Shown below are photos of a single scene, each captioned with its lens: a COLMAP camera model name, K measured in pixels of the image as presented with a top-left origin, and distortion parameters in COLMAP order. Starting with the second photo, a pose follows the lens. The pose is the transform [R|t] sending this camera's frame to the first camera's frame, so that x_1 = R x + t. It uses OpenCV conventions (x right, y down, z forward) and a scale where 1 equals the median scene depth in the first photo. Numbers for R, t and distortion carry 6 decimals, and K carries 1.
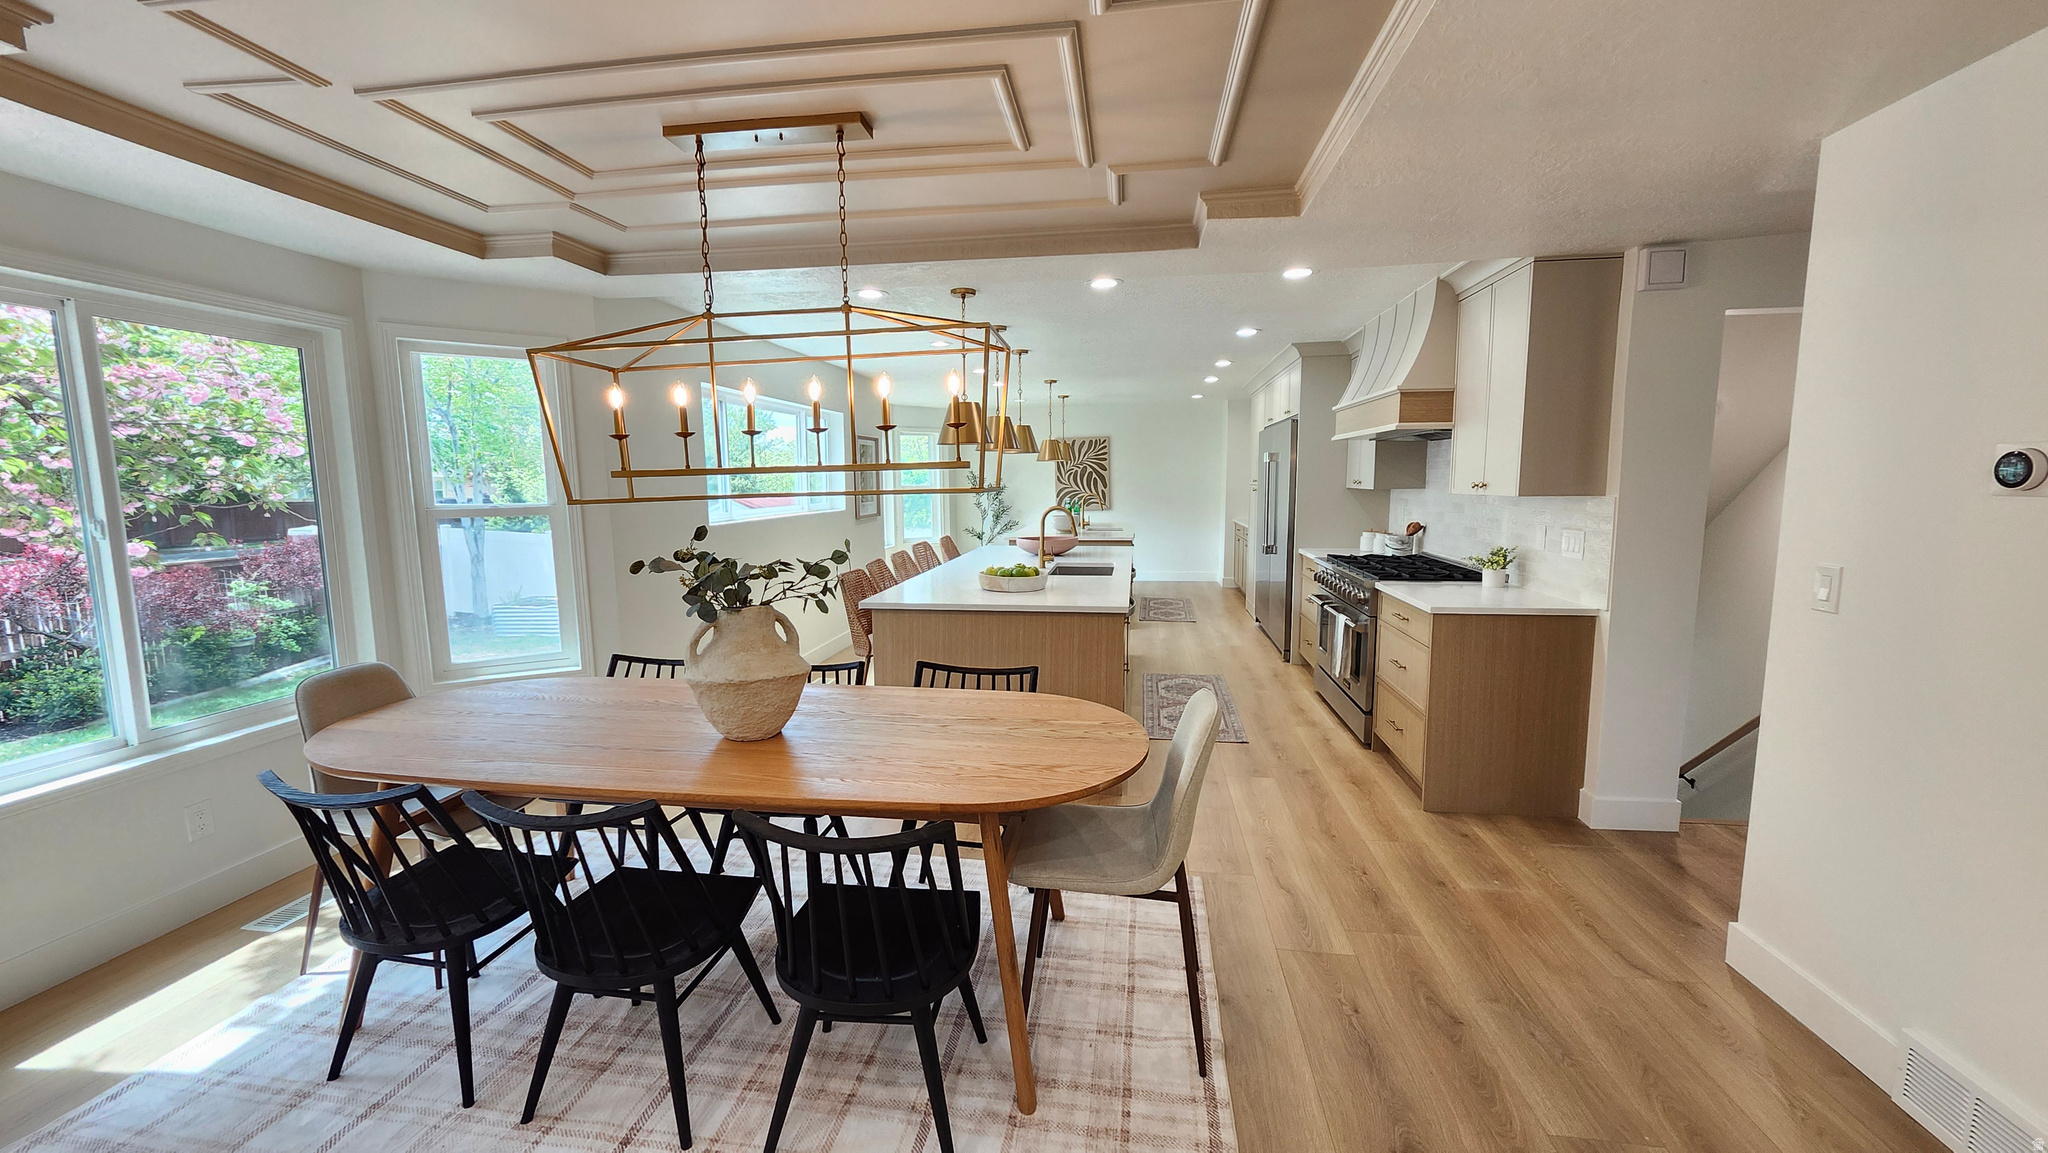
lens RADIAL K [[801.1, 0, 1018.2], [0, 801.1, 579.8], [0, 0, 1]] dist [0.012113, 0.000248]
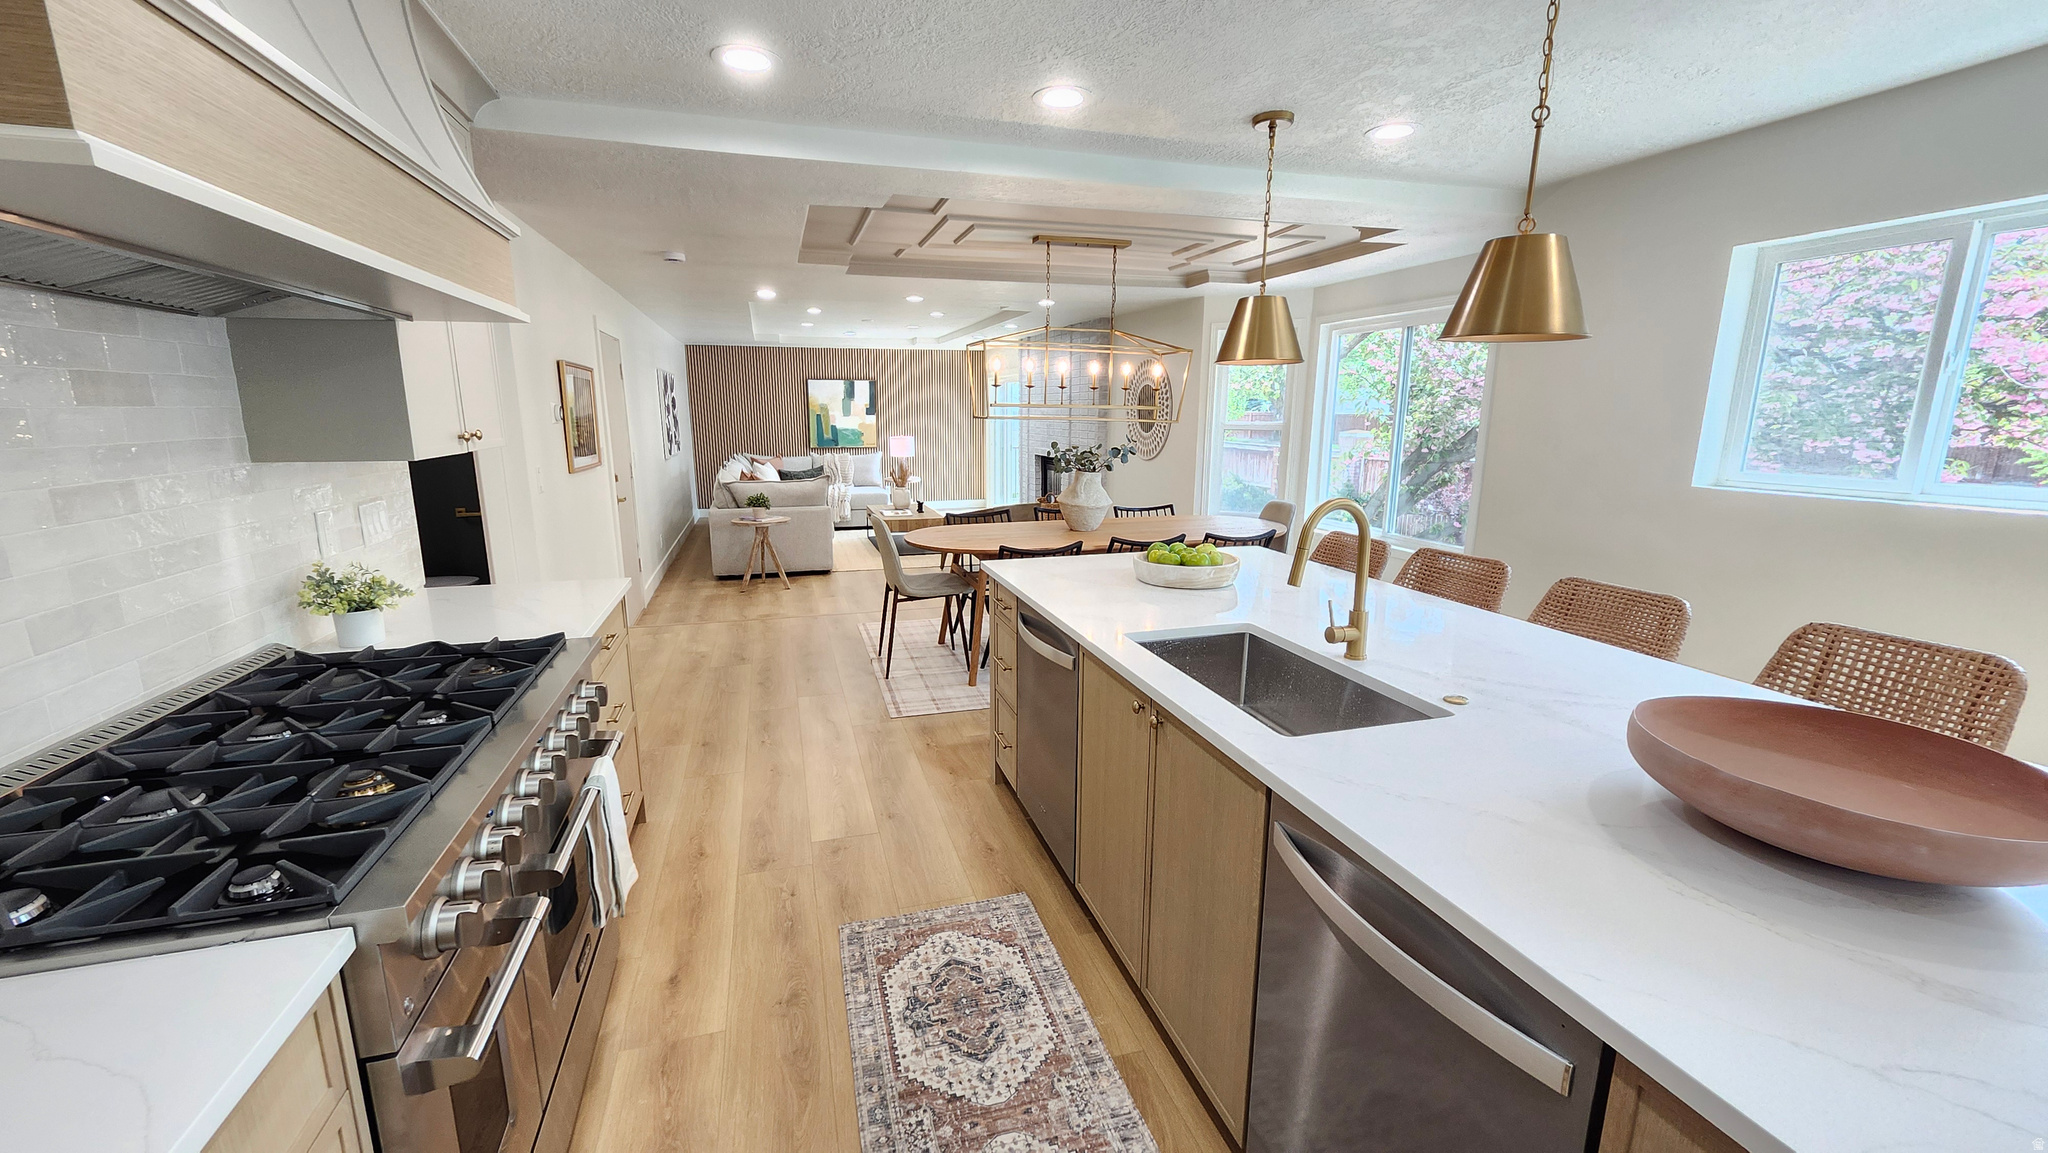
lens RADIAL K [[801.1, 0, 1013.9], [0, 801.1, 573.2], [0, 0, 1]] dist [0.012113, 0.000248]
pose [[-0.905139, 0.095240, -0.414309, 0.434054], [-0.044710, 0.947850, 0.315565, -0.218690], [0.422757, 0.304154, -0.853678, 1.632293]]
